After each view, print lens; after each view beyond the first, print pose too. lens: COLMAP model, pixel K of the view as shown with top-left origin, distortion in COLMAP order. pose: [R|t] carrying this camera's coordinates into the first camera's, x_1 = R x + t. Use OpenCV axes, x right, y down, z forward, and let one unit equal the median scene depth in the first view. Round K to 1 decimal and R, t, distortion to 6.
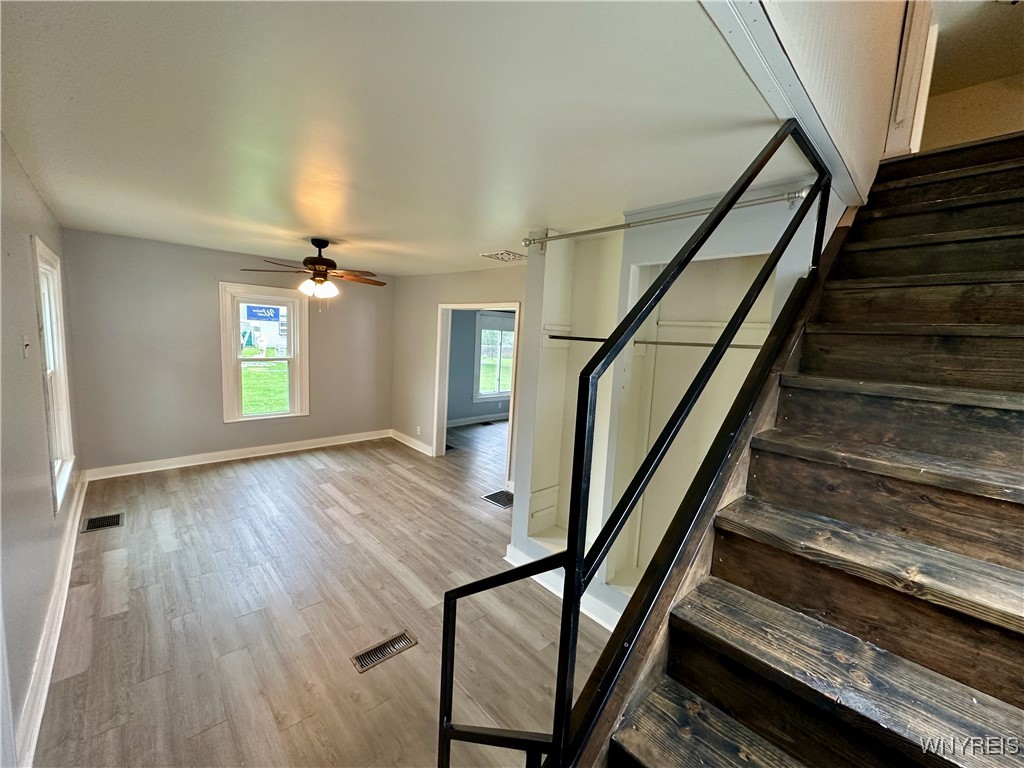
lens RADIAL K [[410.2, 0, 510.0], [0, 410.2, 383.4], [0, 0, 1]] dist [-0.000202, 0.000120]
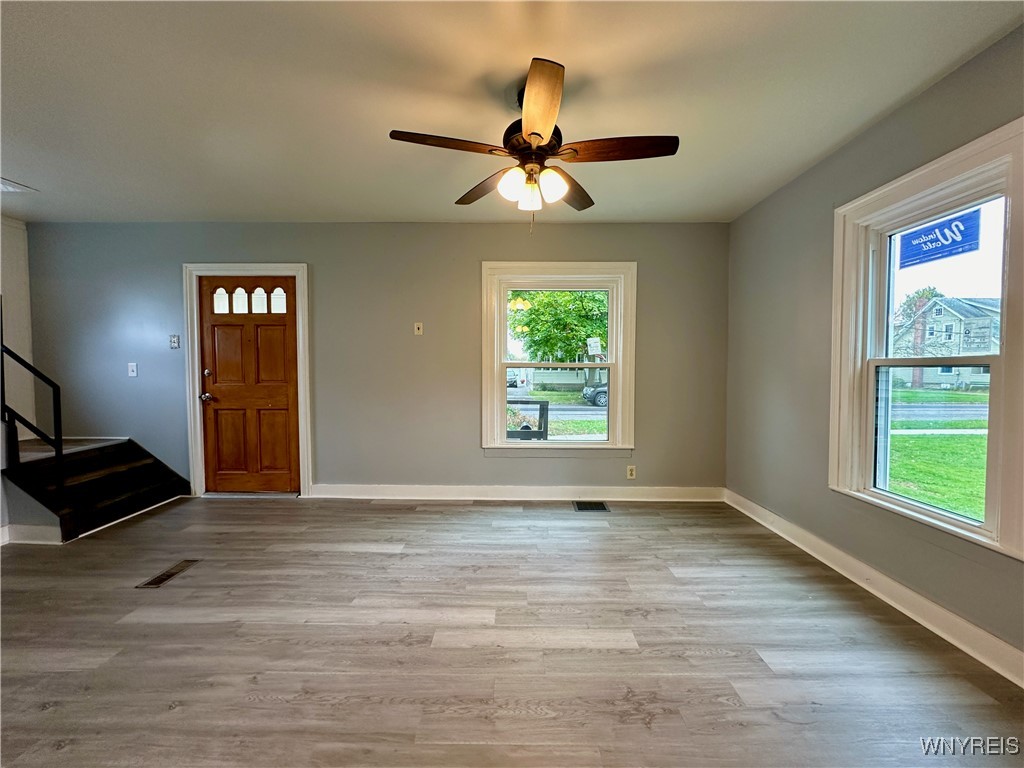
lens RADIAL K [[408.6, 0, 510.5], [0, 408.6, 383.3], [0, 0, 1]] dist [-0.002103, 0.000421]
pose [[-0.694353, -0.032829, -0.718885, -0.081900], [-0.132185, 0.987780, 0.082566, -0.026269], [0.707390, 0.152356, -0.690208, 1.371565]]
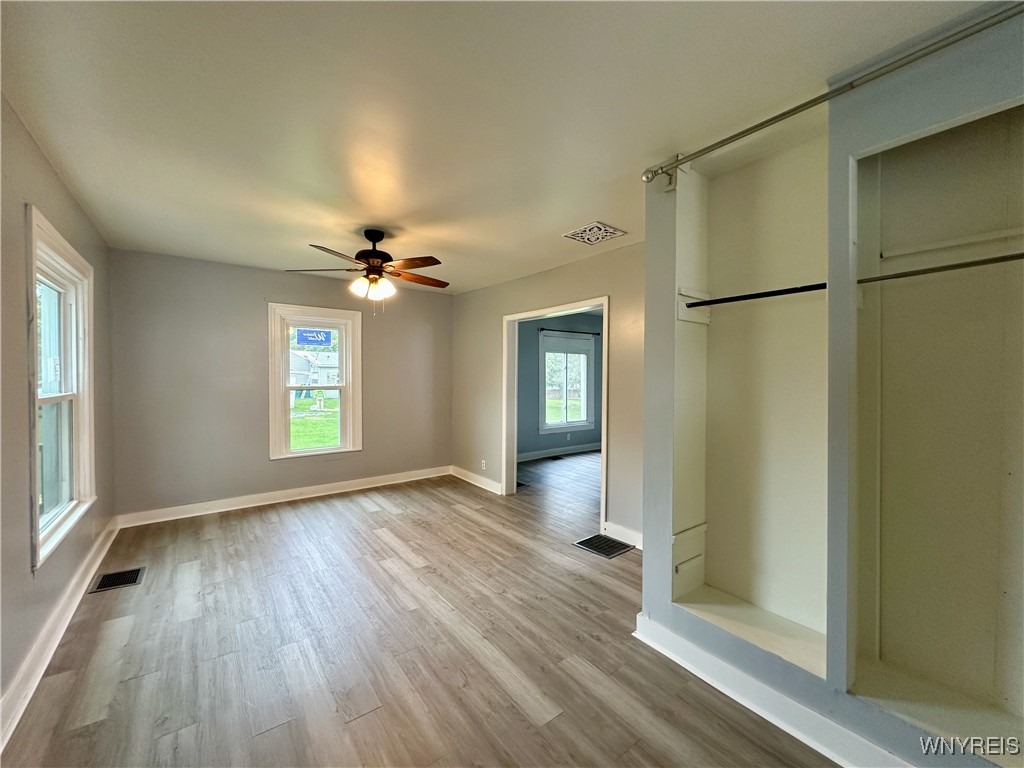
lens RADIAL K [[408.6, 0, 510.5], [0, 408.6, 383.3], [0, 0, 1]] dist [-0.002103, 0.000421]
pose [[0.993113, -0.051152, -0.105403, -0.107145], [0.039294, 0.992969, -0.111661, 0.067198], [0.110374, 0.106751, 0.988141, 0.223113]]
